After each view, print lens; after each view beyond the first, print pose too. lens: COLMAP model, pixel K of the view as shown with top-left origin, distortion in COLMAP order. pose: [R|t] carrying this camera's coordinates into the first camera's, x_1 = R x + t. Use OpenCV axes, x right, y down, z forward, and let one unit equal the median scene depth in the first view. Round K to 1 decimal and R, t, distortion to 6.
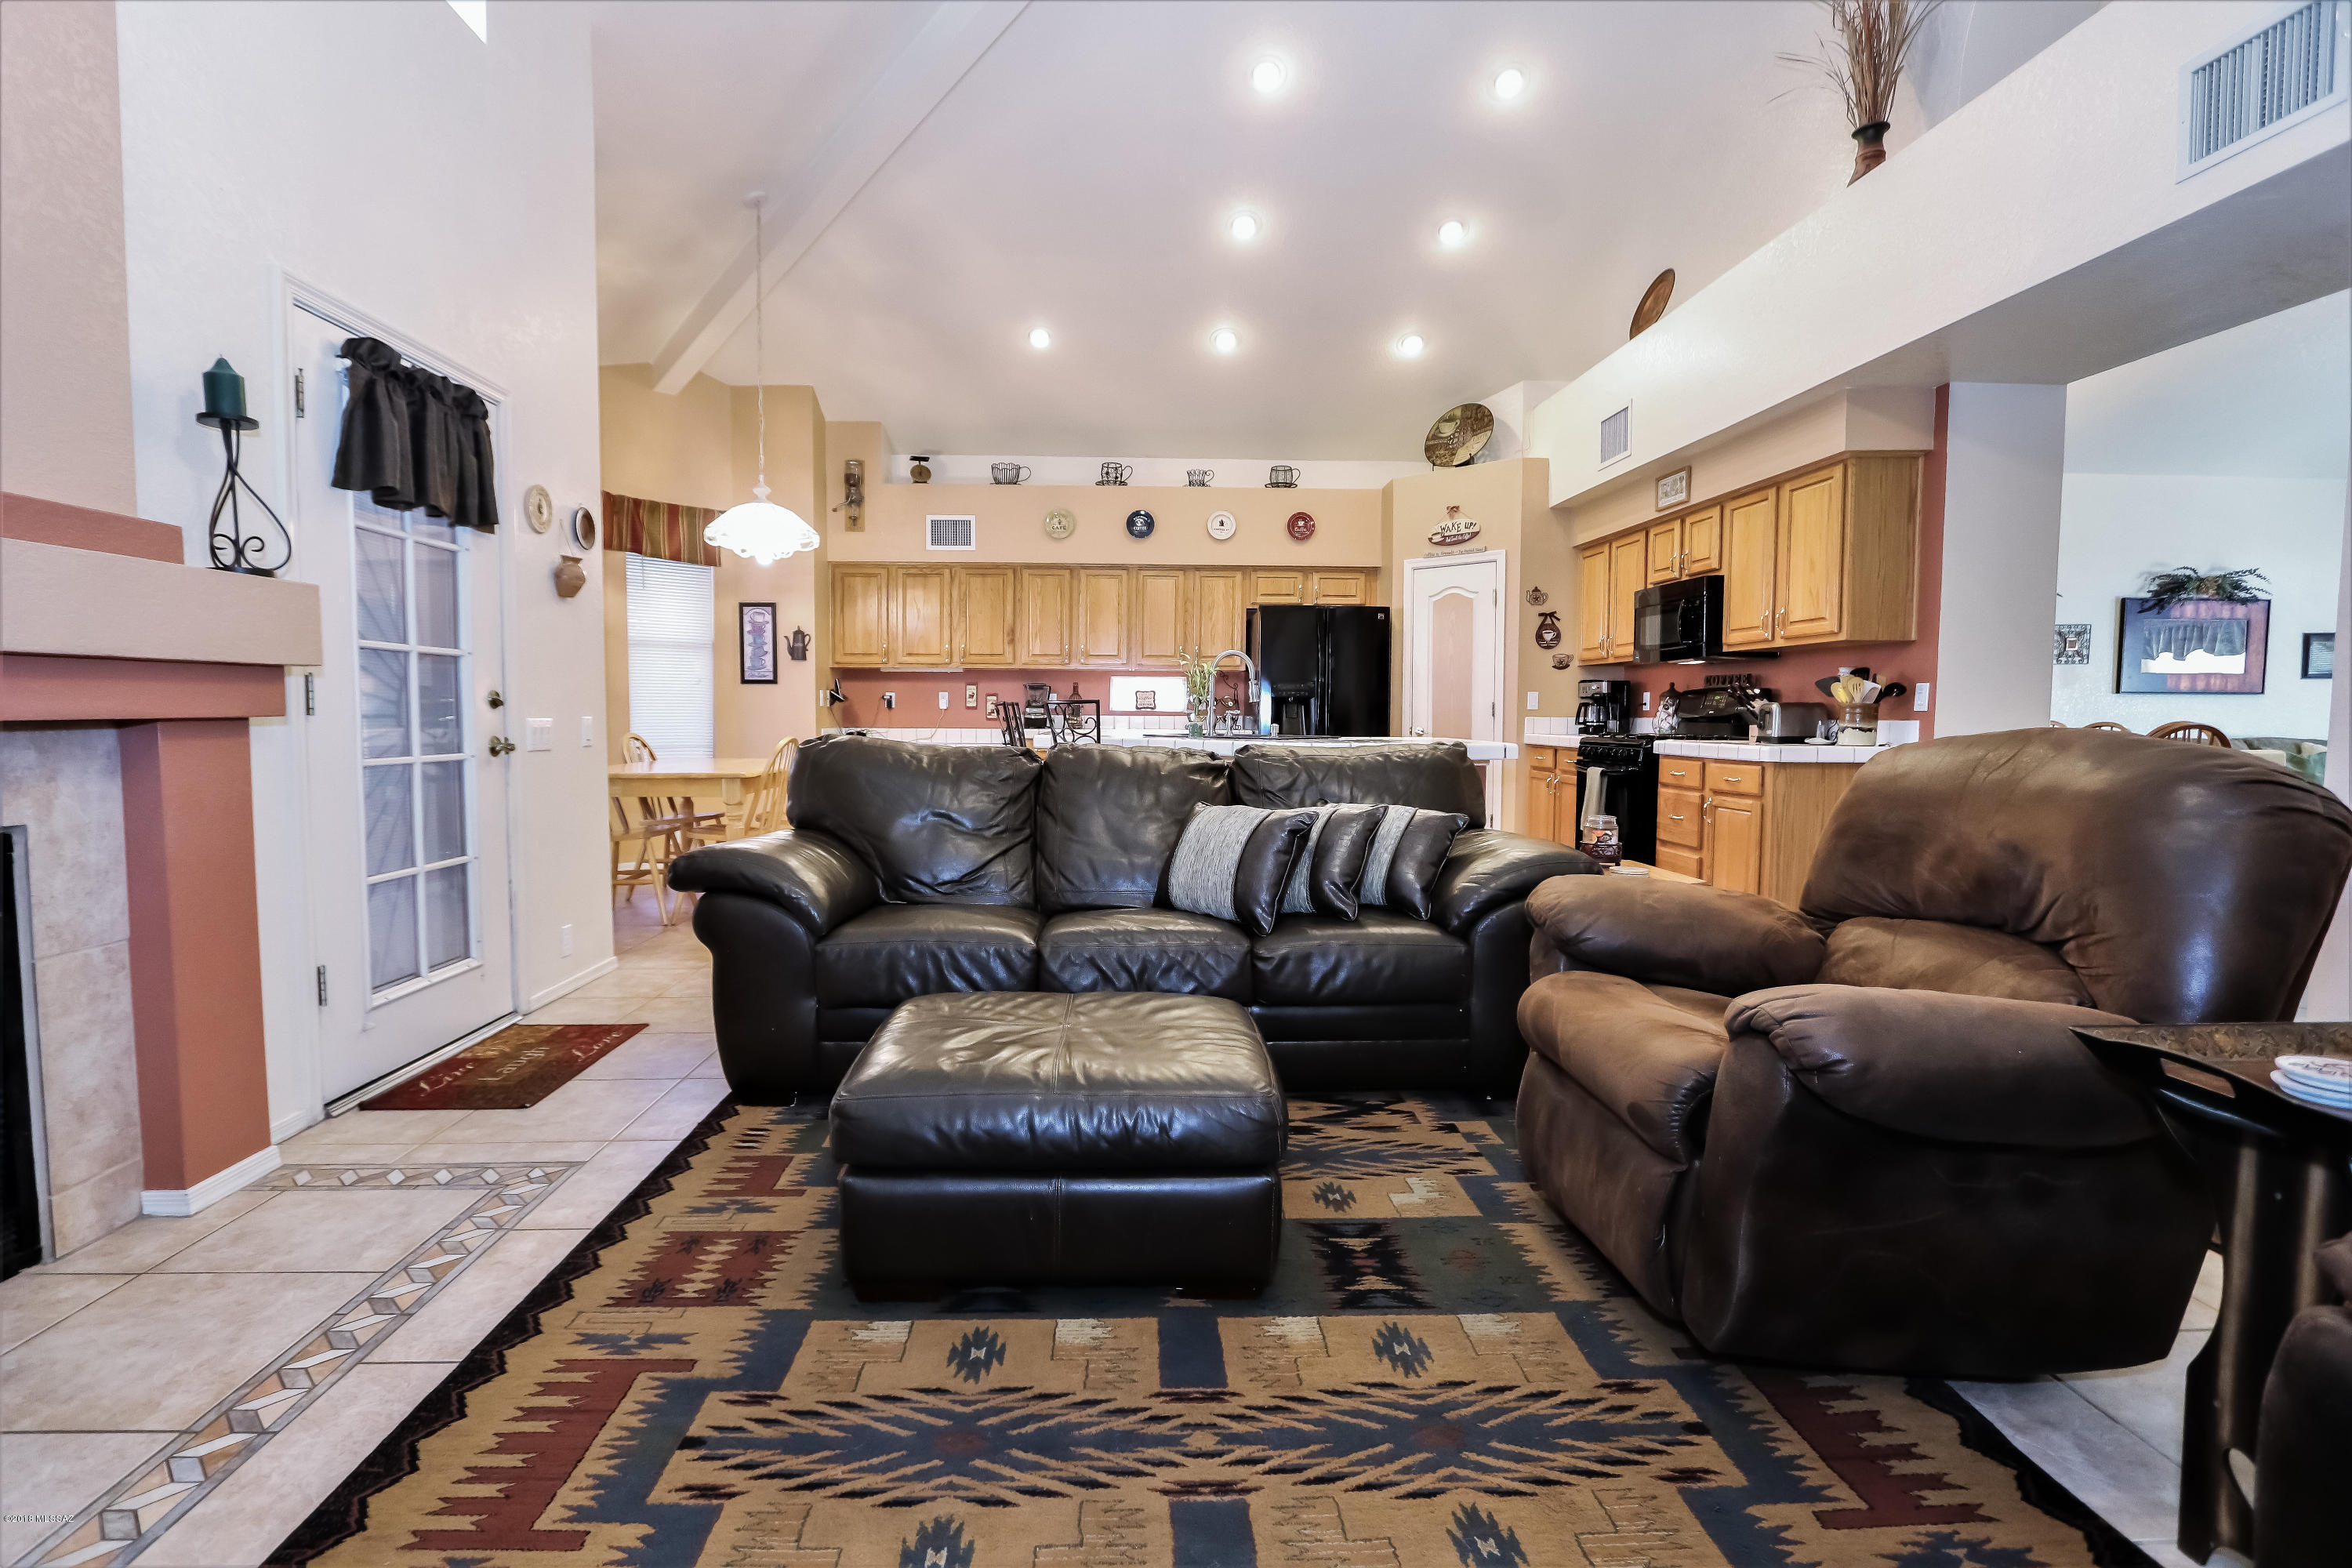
lens RADIAL K [[1090.8, 0, 1147.1], [0, 1090.8, 776.3], [0, 0, 1]] dist [-0.021793, 0.004306]
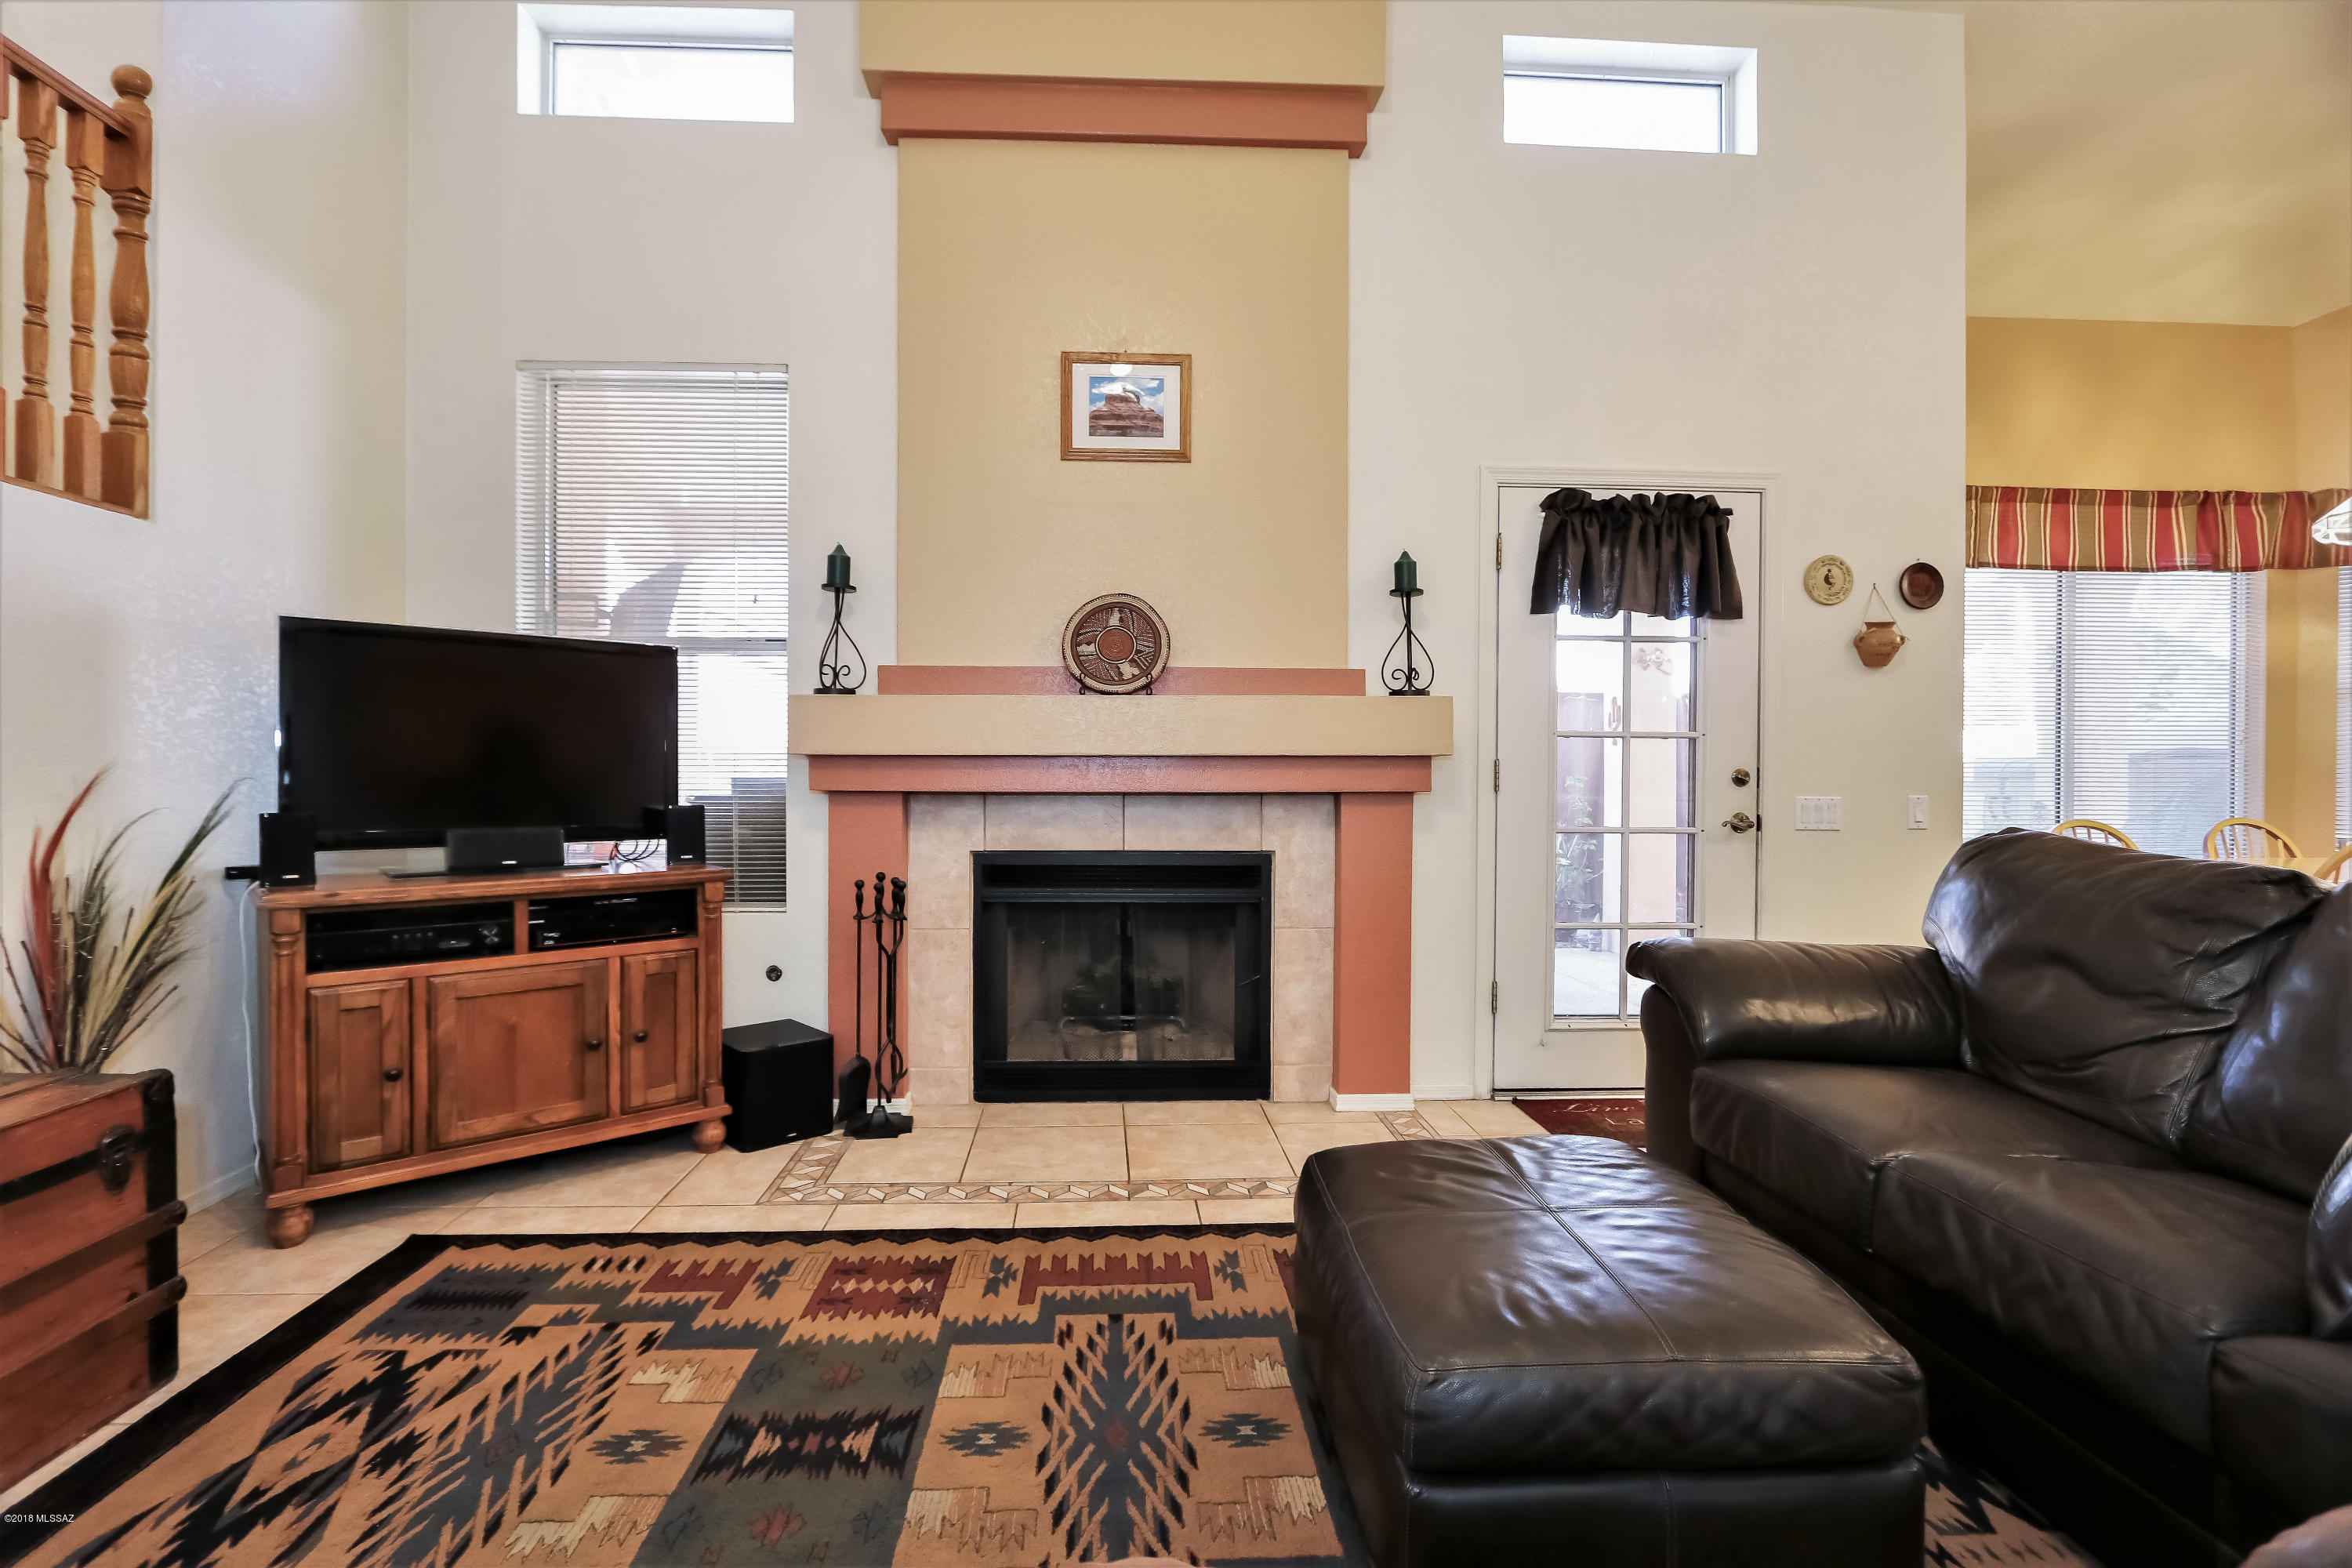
lens RADIAL K [[1090.8, 0, 1147.1], [0, 1090.8, 776.3], [0, 0, 1]] dist [-0.021793, 0.004306]
pose [[0.013802, 0.004183, -0.999896, 0.212436], [-0.064542, 0.997910, 0.003284, -0.019625], [0.997820, 0.064490, 0.014043, 0.210845]]
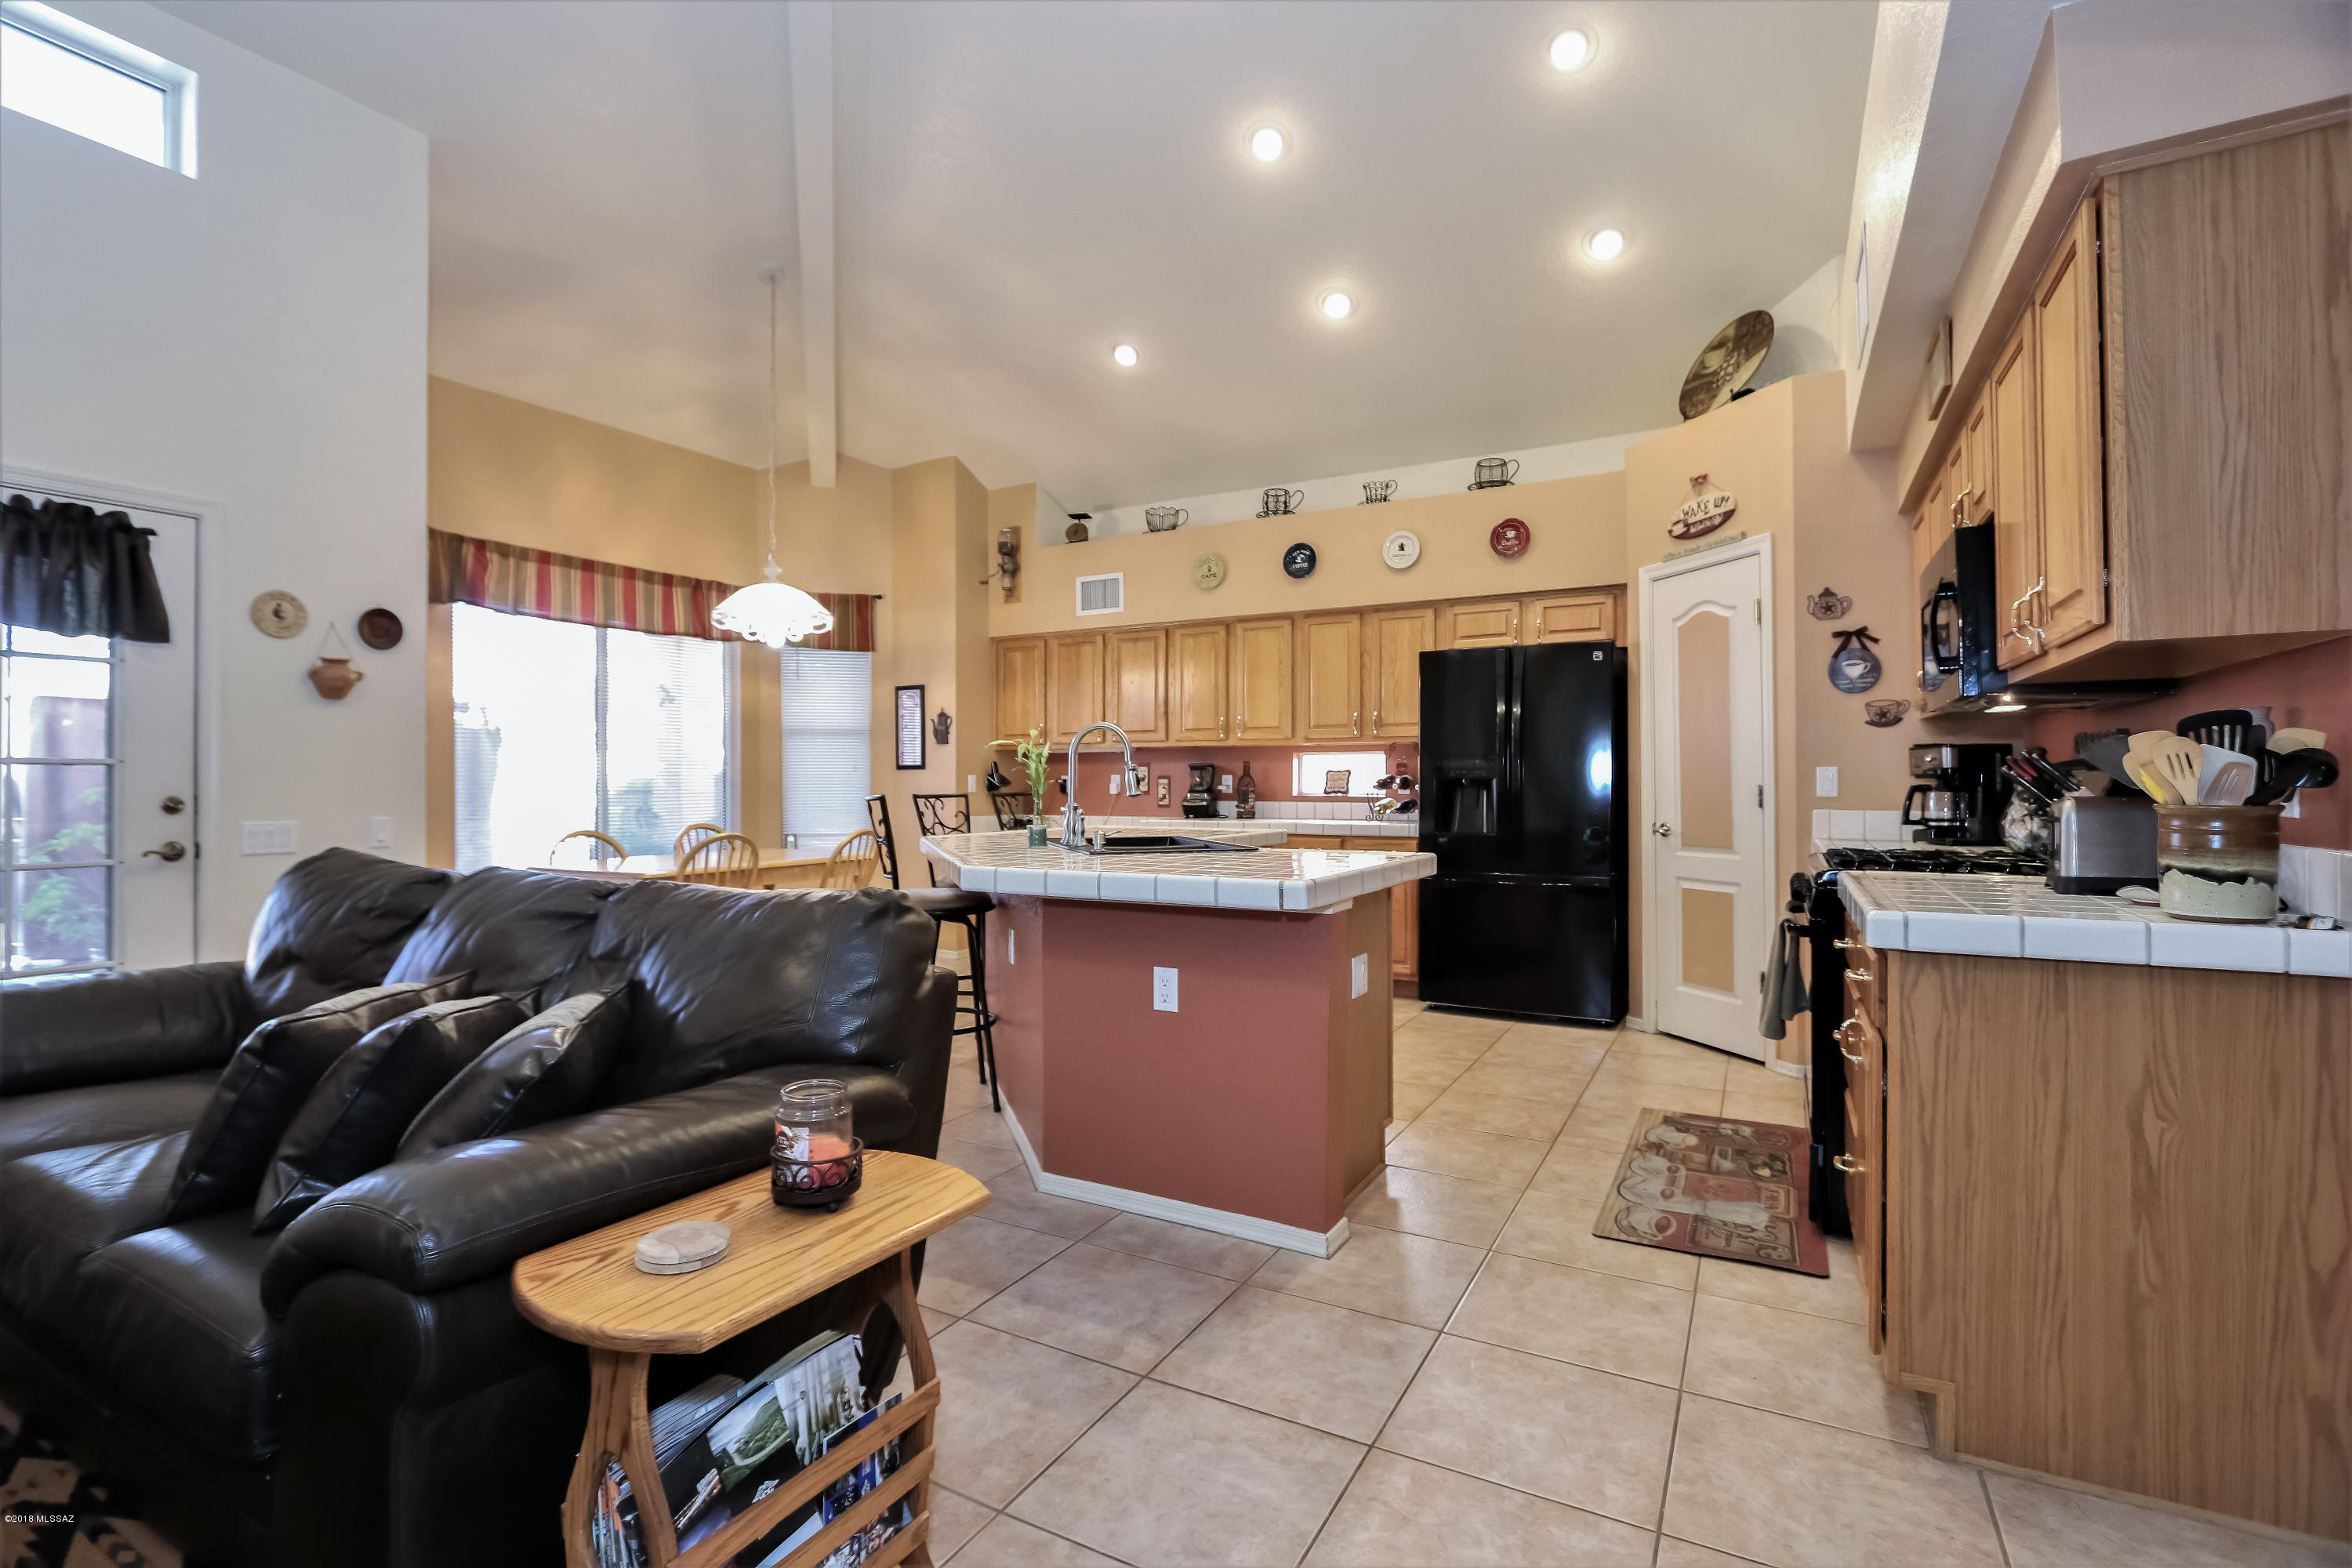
lens RADIAL K [[1090.8, 0, 1147.1], [0, 1090.8, 776.3], [0, 0, 1]] dist [-0.021793, 0.004306]
pose [[0.849509, -0.010808, -0.527463, 0.350820], [-0.022780, 0.998106, -0.057140, -0.030864], [0.527082, 0.060556, 0.847654, 0.314798]]
